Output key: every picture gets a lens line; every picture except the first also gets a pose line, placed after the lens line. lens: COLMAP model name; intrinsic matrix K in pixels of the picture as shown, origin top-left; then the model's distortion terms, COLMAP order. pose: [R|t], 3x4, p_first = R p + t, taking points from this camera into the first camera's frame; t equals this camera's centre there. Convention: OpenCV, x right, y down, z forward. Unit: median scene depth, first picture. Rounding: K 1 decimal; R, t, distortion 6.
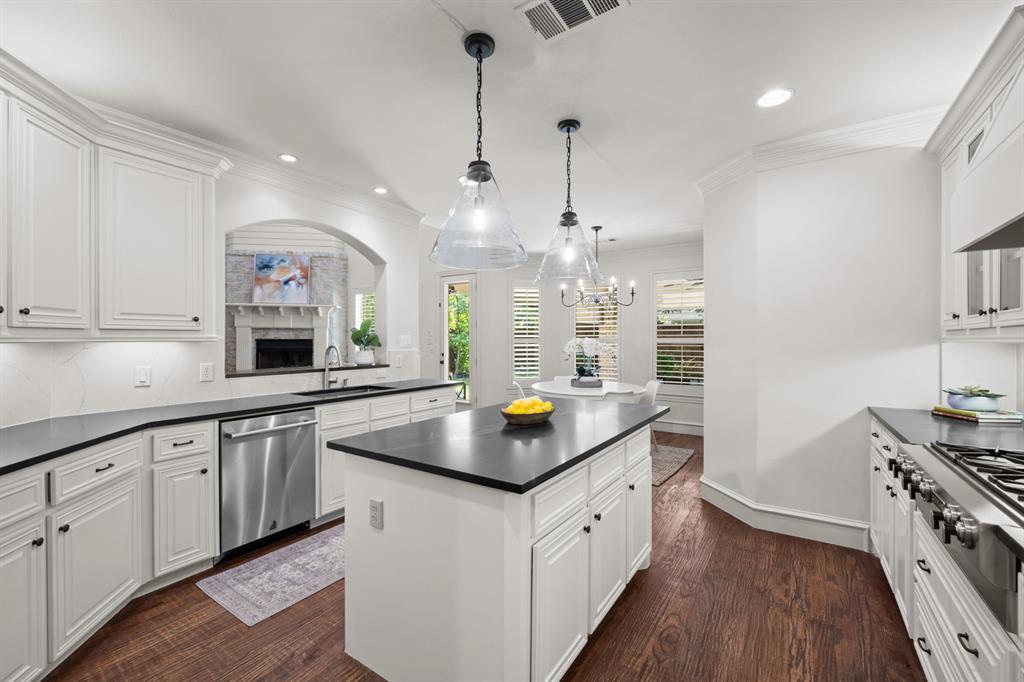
lens RADIAL K [[432.8, 0, 512.0], [0, 432.8, 340.5], [0, 0, 1]] dist [0.001644, 0.001183]
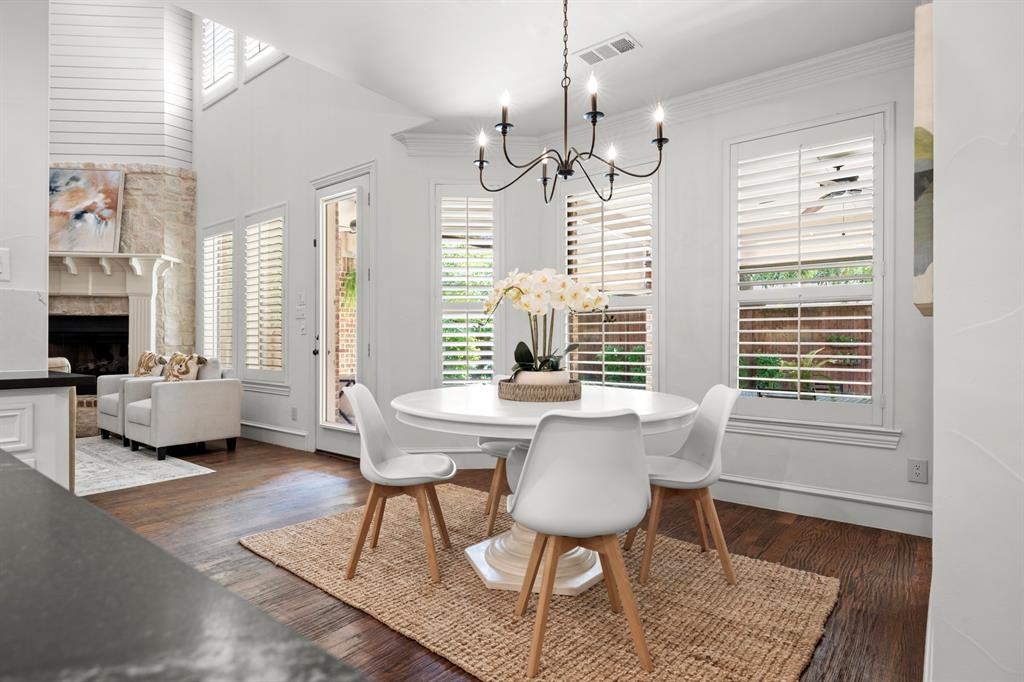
lens RADIAL K [[553.4, 0, 511.0], [0, 553.4, 343.2], [0, 0, 1]] dist [-0.001148, -0.000300]
pose [[0.995124, -0.000280, -0.098633, 0.122446], [0.000022, 0.999997, -0.002620, 0.037136], [0.098633, 0.002605, 0.995120, 0.323116]]
